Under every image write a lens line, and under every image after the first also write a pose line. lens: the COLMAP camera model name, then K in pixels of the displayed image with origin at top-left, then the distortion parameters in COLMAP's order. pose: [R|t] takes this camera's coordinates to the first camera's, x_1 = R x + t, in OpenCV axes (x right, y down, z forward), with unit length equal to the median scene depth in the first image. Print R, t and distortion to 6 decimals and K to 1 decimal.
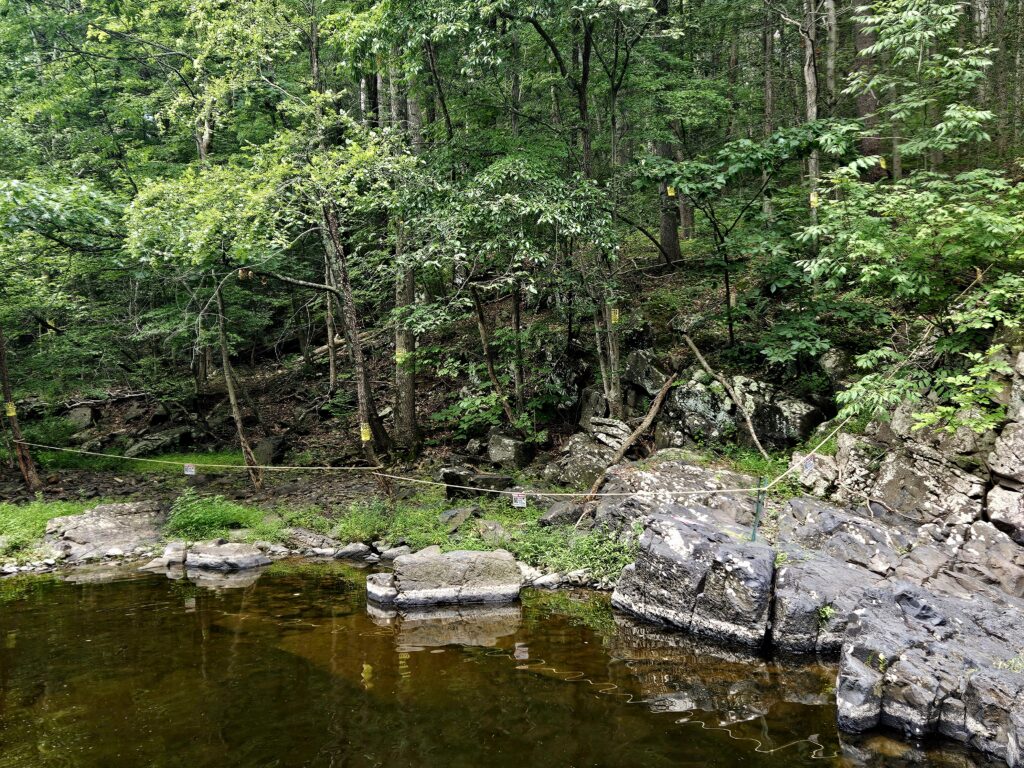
lens RADIAL K [[1099.9, 0, 512.0], [0, 1099.9, 384.0], [0, 0, 1]] dist [0.092017, -0.020720]
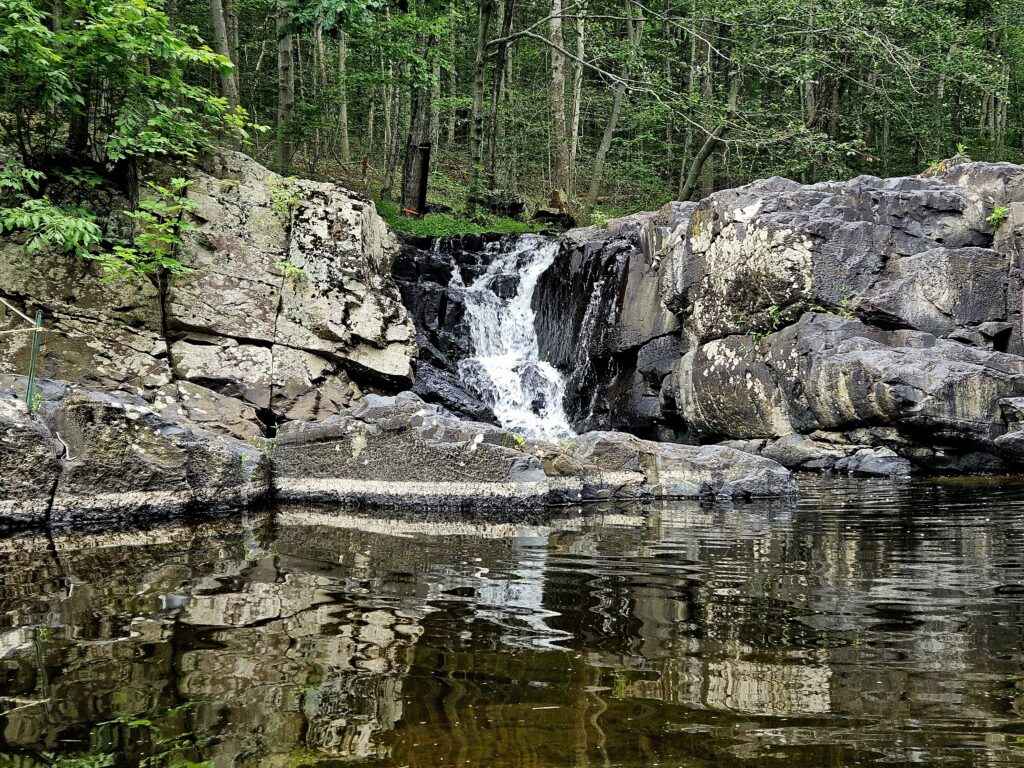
lens RADIAL K [[1377.9, 0, 513.3], [0, 1377.9, 365.9], [0, 0, 1]] dist [0.133532, -0.303409]
pose [[0.271804, 0.024720, 0.962035, -0.529117], [0.022838, 0.999223, -0.032128, 0.151801], [-0.962082, 0.030704, 0.271028, 0.472954]]
